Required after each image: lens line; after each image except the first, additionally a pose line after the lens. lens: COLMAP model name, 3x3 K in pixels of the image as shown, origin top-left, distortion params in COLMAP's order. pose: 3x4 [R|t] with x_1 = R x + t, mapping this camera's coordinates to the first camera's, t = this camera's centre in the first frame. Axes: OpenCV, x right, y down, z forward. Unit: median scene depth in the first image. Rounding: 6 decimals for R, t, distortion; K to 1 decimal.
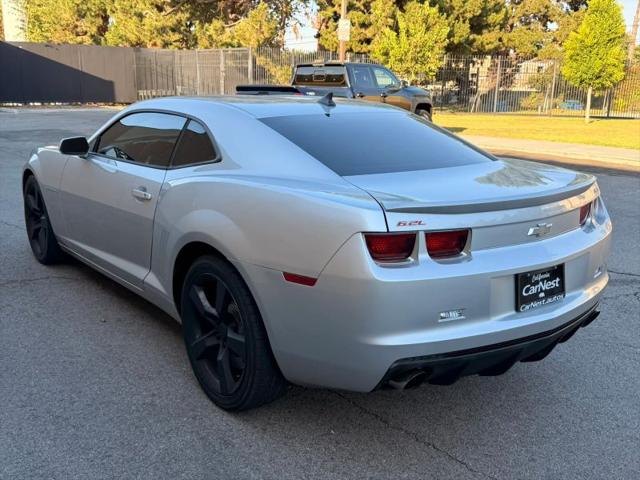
lens RADIAL K [[636.1, 0, 320.0], [0, 636.1, 240.0], [0, 0, 1]] dist [0.115138, -0.220637]
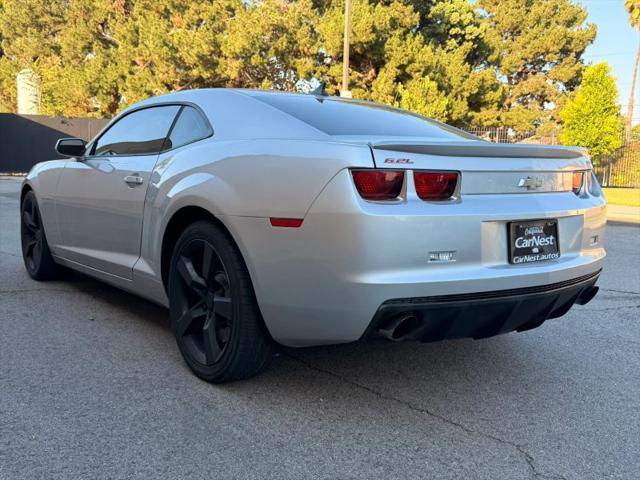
lens RADIAL K [[636.4, 0, 317.8], [0, 636.4, 243.5], [0, 0, 1]] dist [0.120209, -0.232529]
pose [[0.999950, 0.002550, -0.009642, 0.021108], [-0.003691, 0.992734, -0.120273, 0.169161], [0.009265, 0.120303, 0.992694, 0.024657]]
